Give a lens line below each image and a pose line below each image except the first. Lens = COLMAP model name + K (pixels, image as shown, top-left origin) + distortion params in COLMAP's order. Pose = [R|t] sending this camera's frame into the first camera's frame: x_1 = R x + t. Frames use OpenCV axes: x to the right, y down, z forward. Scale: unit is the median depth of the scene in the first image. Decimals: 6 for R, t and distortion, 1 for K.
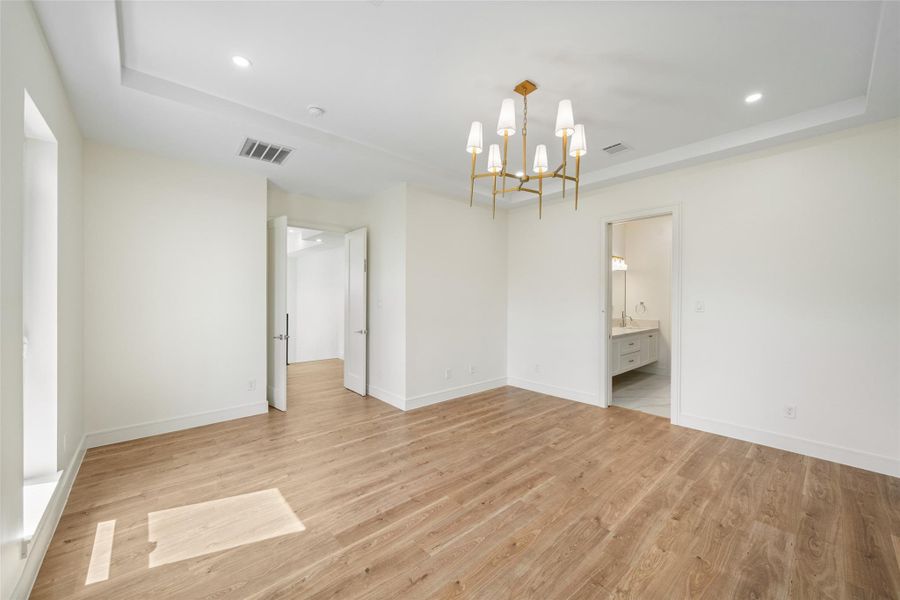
lens RADIAL K [[352.0, 0, 453.1], [0, 352.0, 303.2], [0, 0, 1]] dist [-0.001847, 0.000074]
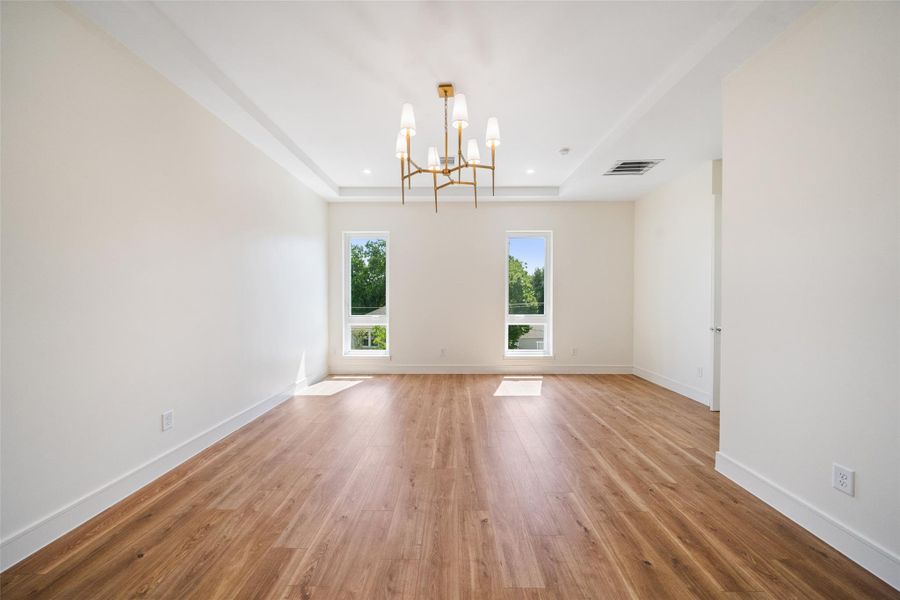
lens RADIAL K [[311.6, 0, 453.5], [0, 311.6, 304.6], [0, 0, 1]] dist [-0.005571, 0.000107]
pose [[-0.682576, 0.010138, -0.730745, 0.870177], [-0.015222, 0.999490, 0.028084, 0.029886], [0.730656, 0.030293, -0.682073, 1.622069]]
